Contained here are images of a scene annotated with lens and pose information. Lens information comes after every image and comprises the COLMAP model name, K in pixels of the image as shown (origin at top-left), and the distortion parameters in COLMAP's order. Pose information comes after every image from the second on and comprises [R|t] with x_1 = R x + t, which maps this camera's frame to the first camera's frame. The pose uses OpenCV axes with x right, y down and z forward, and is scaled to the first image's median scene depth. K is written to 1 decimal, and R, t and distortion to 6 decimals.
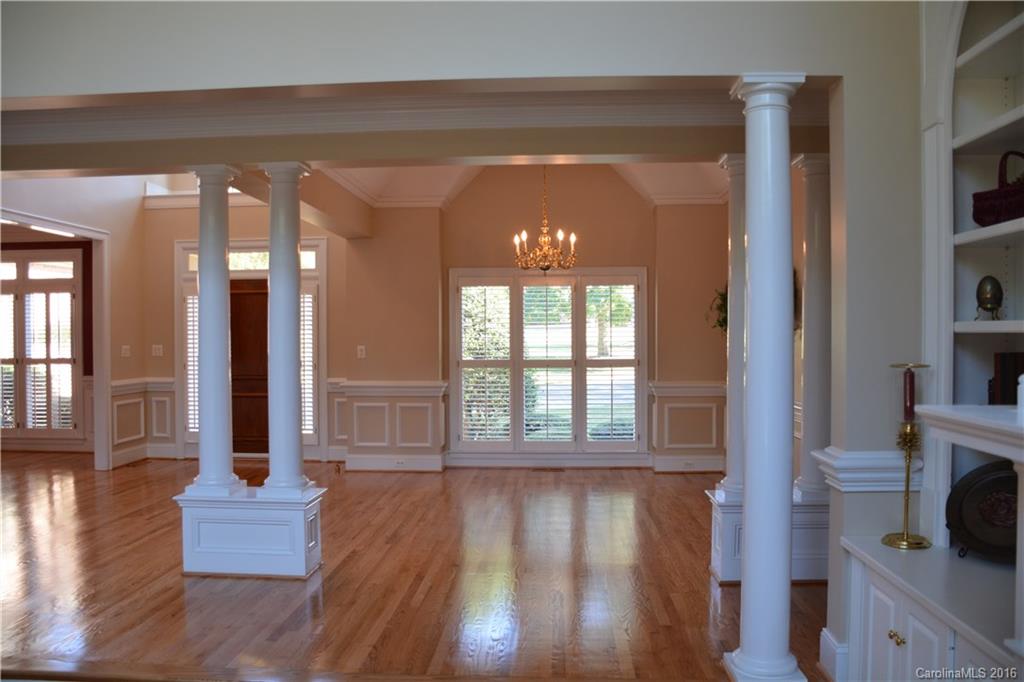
lens RADIAL K [[800.8, 0, 514.7], [0, 800.8, 351.1], [0, 0, 1]] dist [-0.149712, 0.108037]
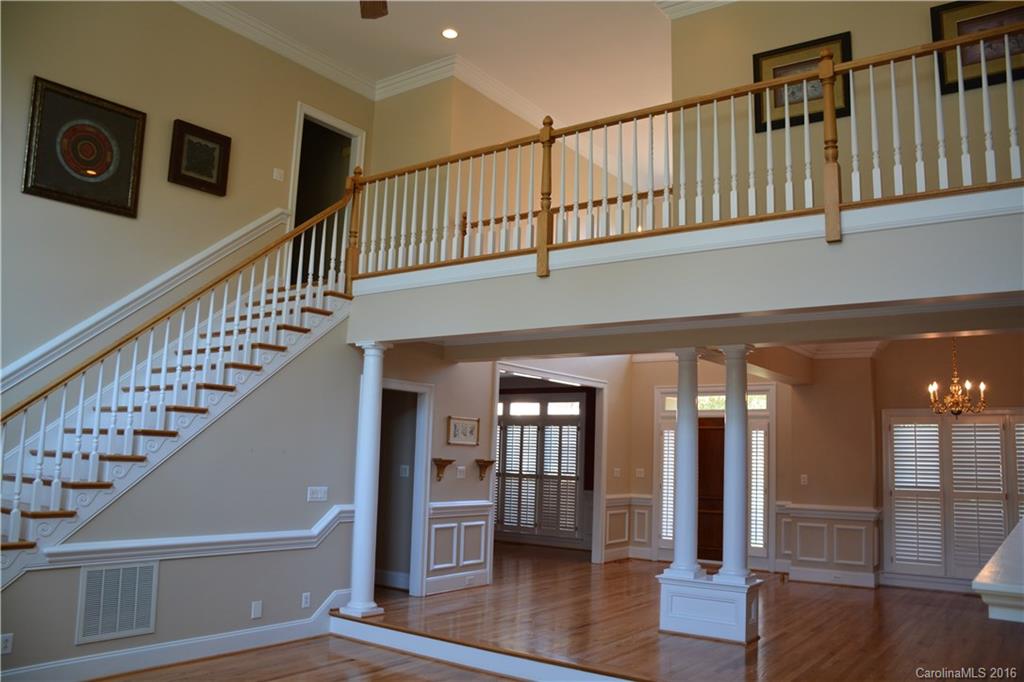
lens RADIAL K [[800.8, 0, 514.7], [0, 800.8, 351.1], [0, 0, 1]] dist [-0.149712, 0.108037]
pose [[0.841719, -0.040589, -0.538388, 0.081290], [-0.043784, 0.988755, -0.142994, -0.002775], [0.538138, 0.143933, 0.830476, -0.231228]]
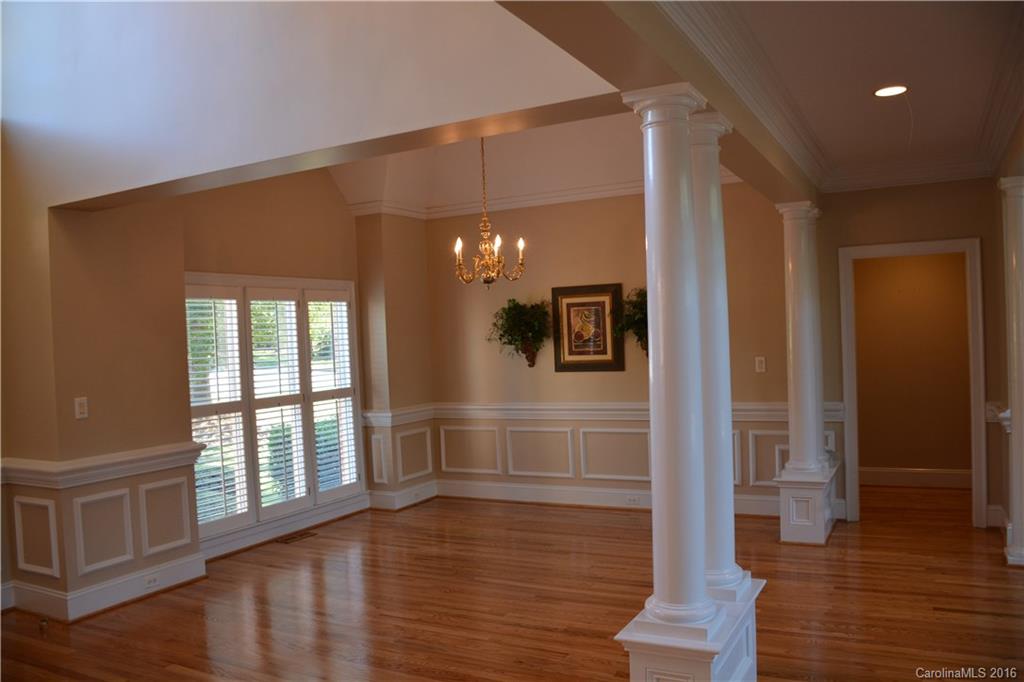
lens RADIAL K [[800.8, 0, 514.7], [0, 800.8, 351.1], [0, 0, 1]] dist [-0.149712, 0.108037]
pose [[0.419507, -0.032643, 0.907165, -0.562908], [0.054870, 0.998438, 0.010554, -0.028594], [-0.906092, 0.045348, 0.420642, 0.482443]]
